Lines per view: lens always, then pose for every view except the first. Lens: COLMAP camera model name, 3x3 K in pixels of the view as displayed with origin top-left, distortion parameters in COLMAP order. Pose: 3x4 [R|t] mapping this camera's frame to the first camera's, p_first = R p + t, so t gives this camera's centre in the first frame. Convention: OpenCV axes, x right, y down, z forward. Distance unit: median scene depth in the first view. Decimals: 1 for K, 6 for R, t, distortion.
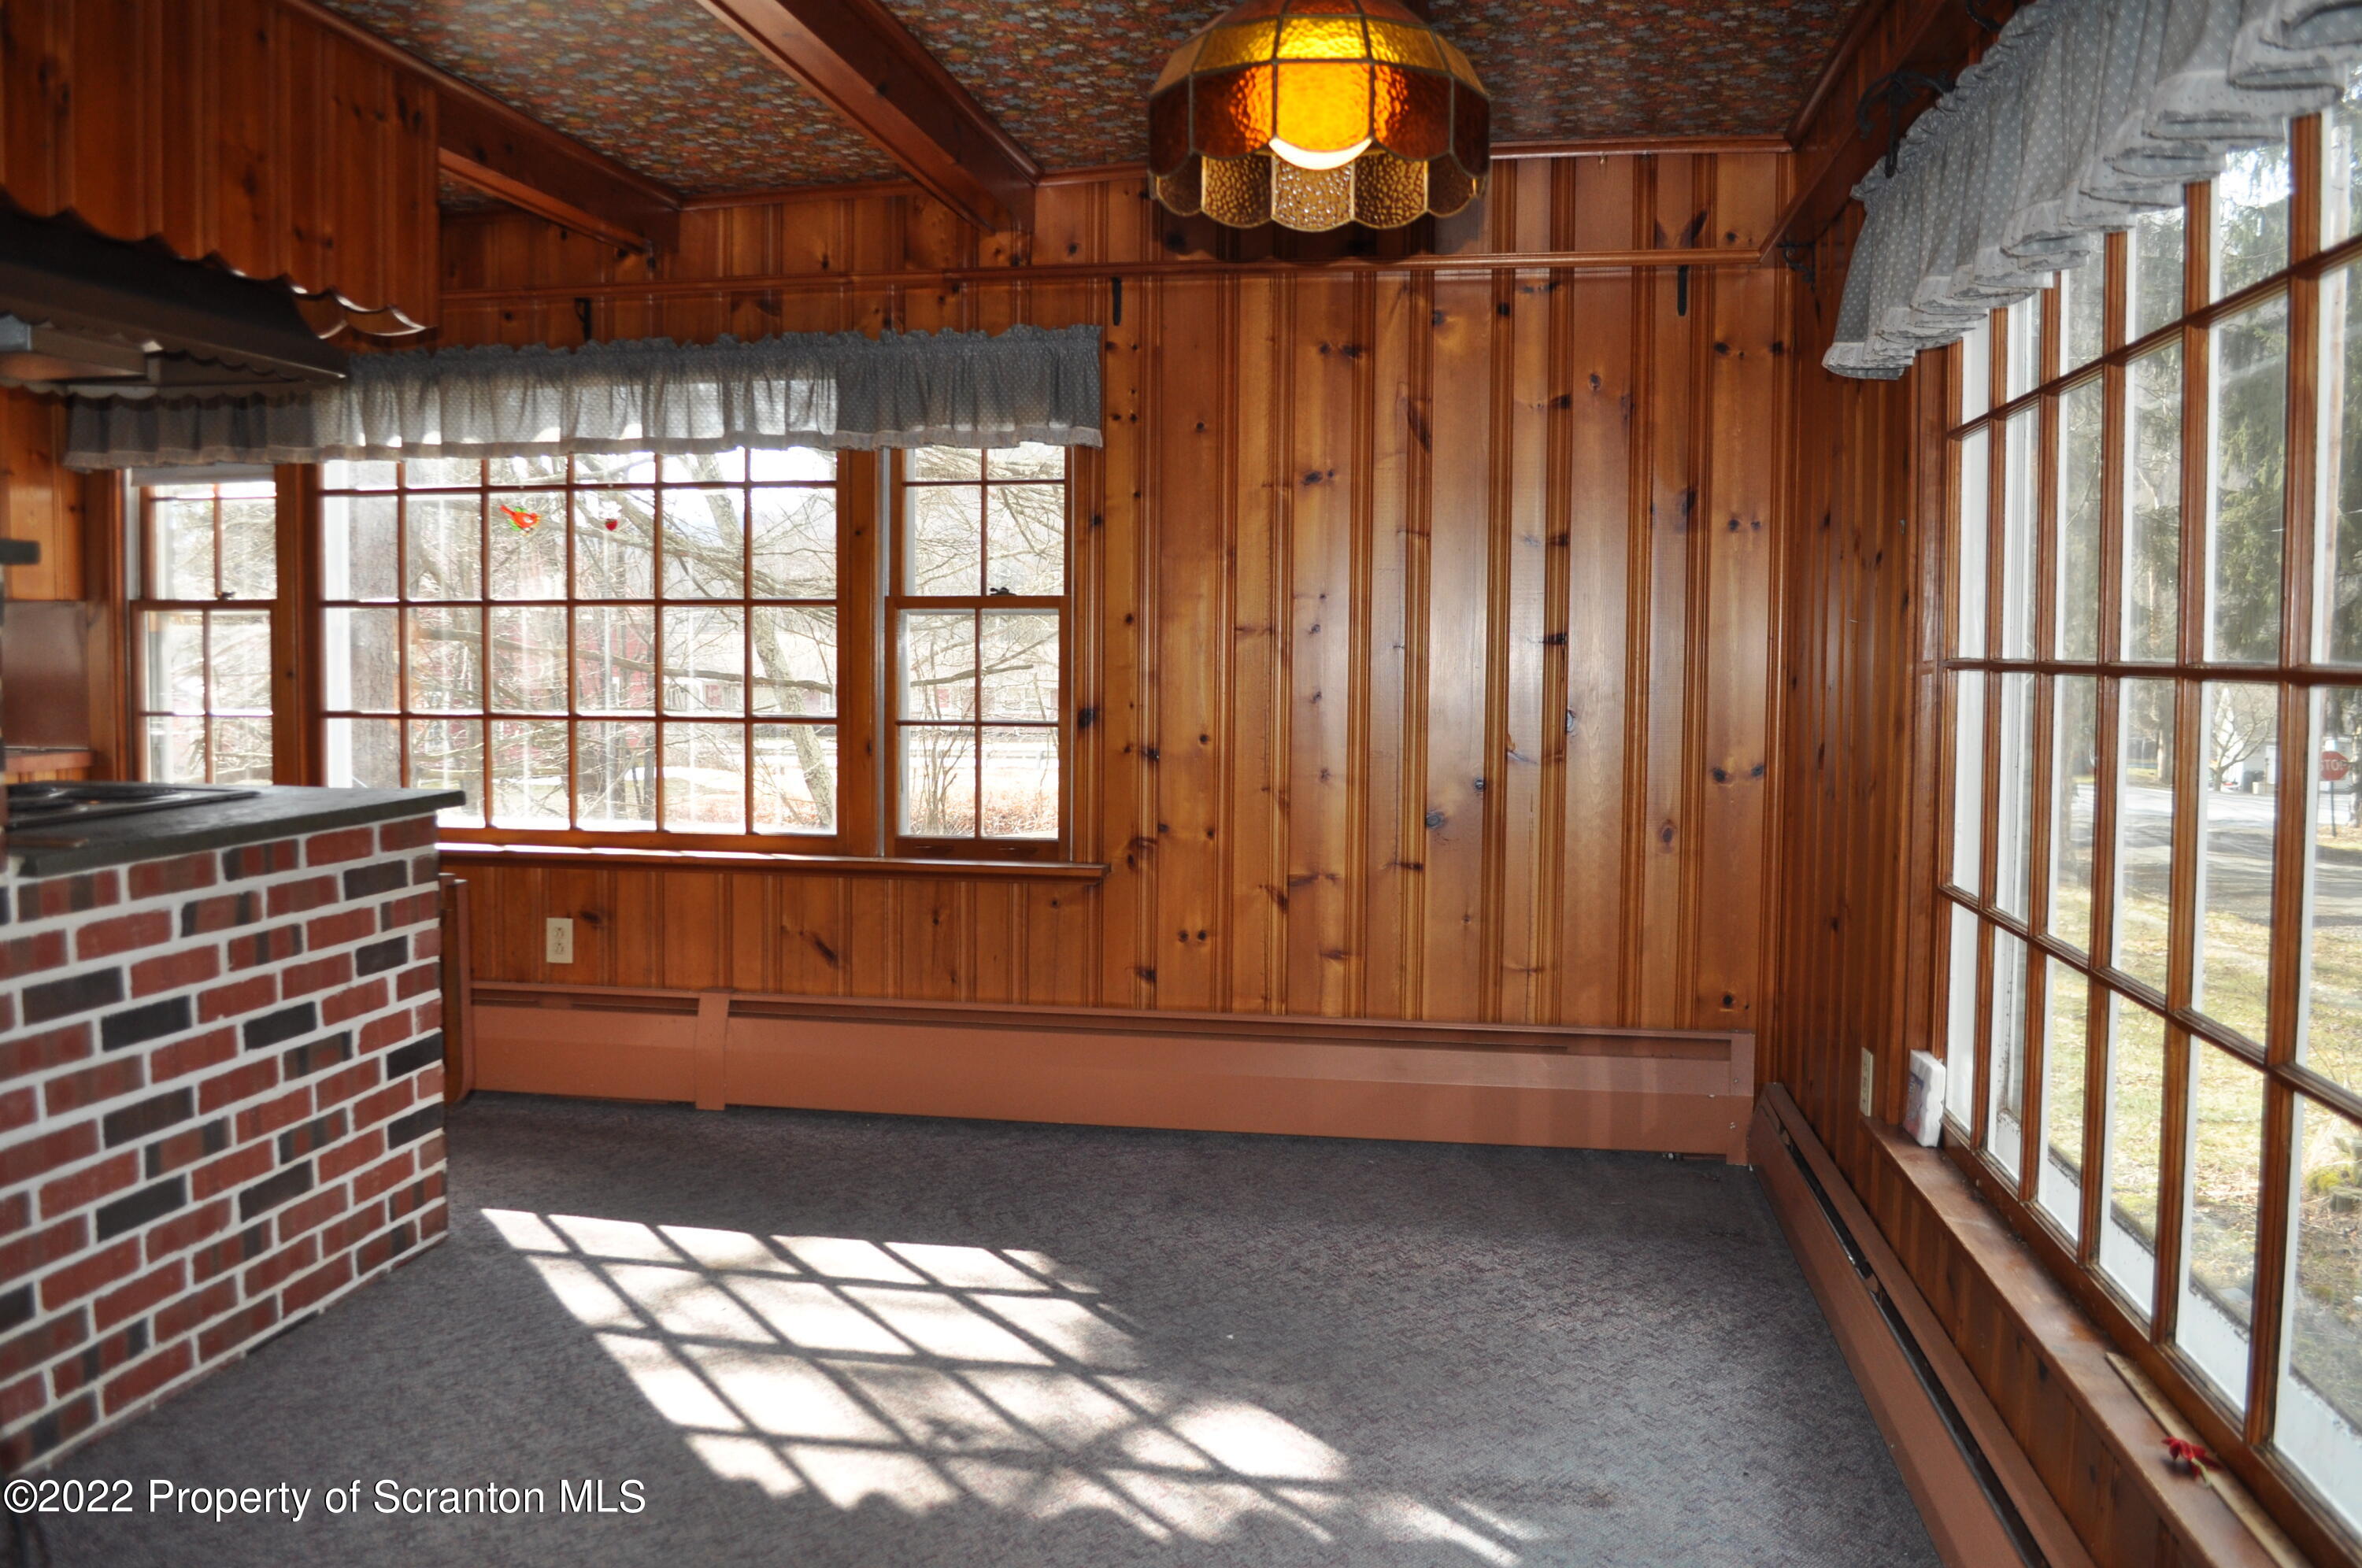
lens RADIAL K [[1850.6, 0, 1172.5], [0, 1850.6, 782.7], [0, 0, 1]] dist [-0.083763, 0.010309]
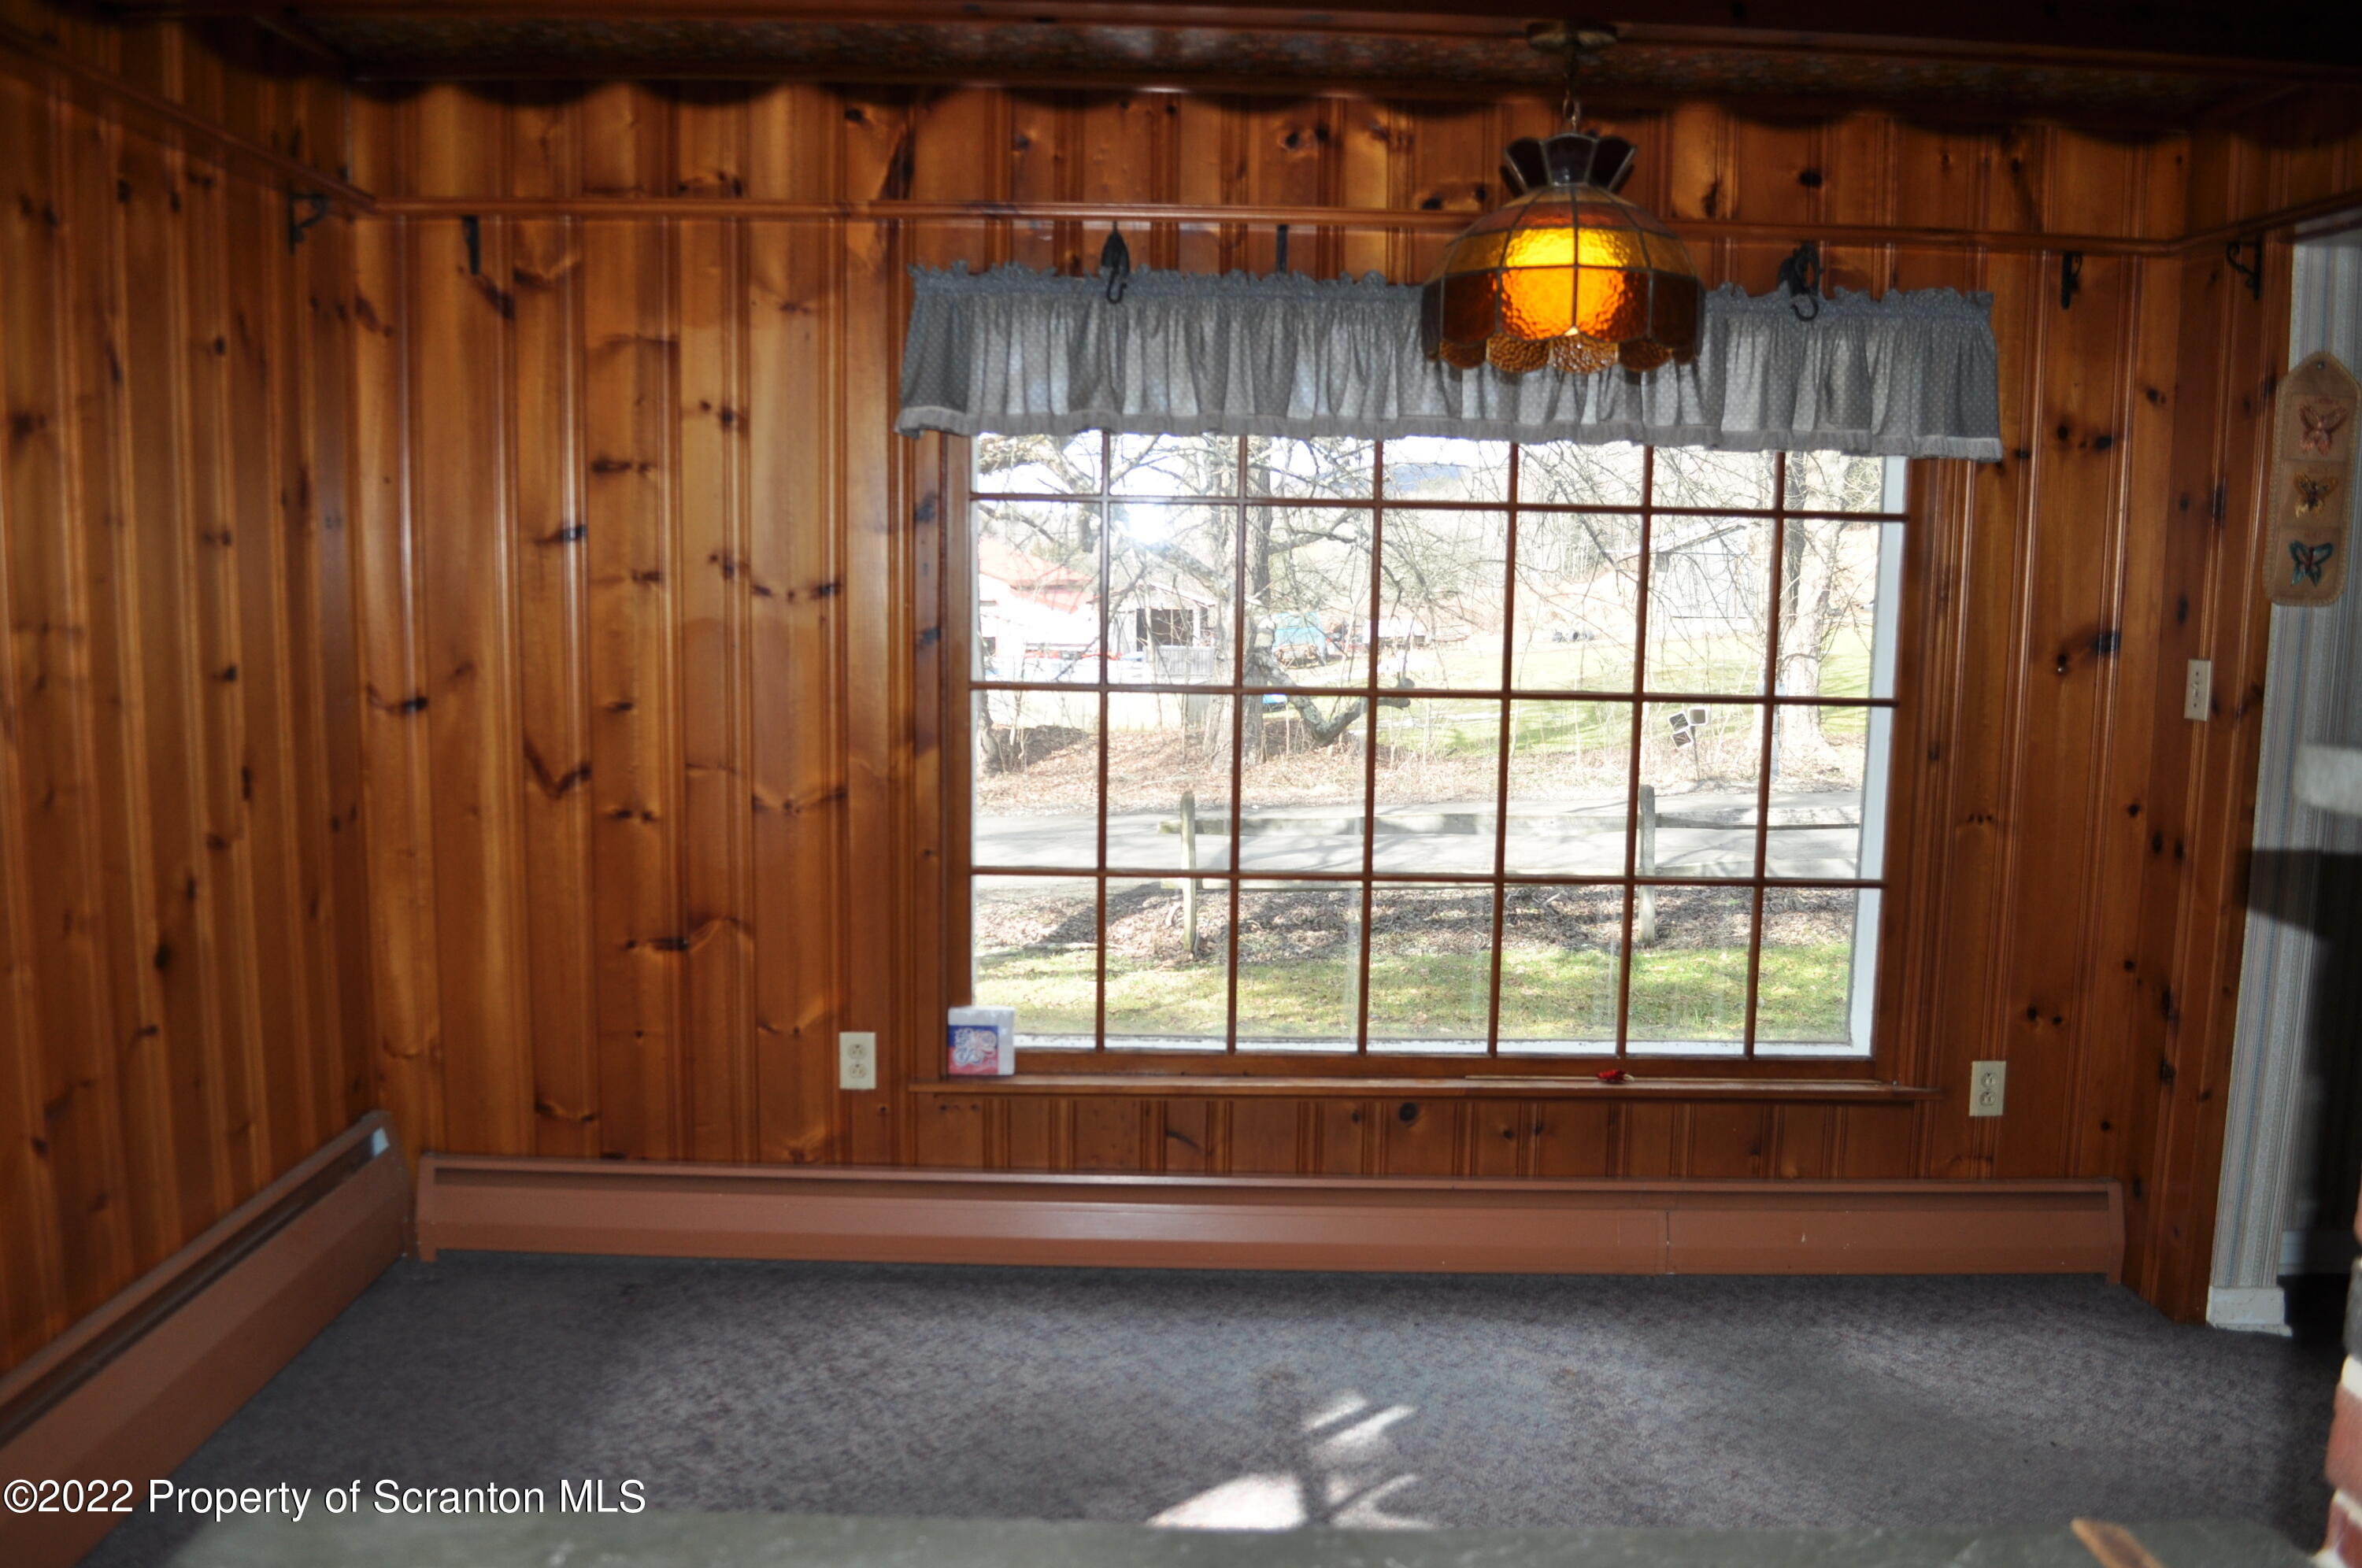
lens RADIAL K [[1850.6, 0, 1172.5], [0, 1850.6, 782.7], [0, 0, 1]] dist [-0.083763, 0.010309]
pose [[-0.184625, -0.123439, 0.975026, -0.847078], [0.051307, 0.989518, 0.134989, -0.170328], [-0.981469, 0.074948, -0.176356, 1.141532]]
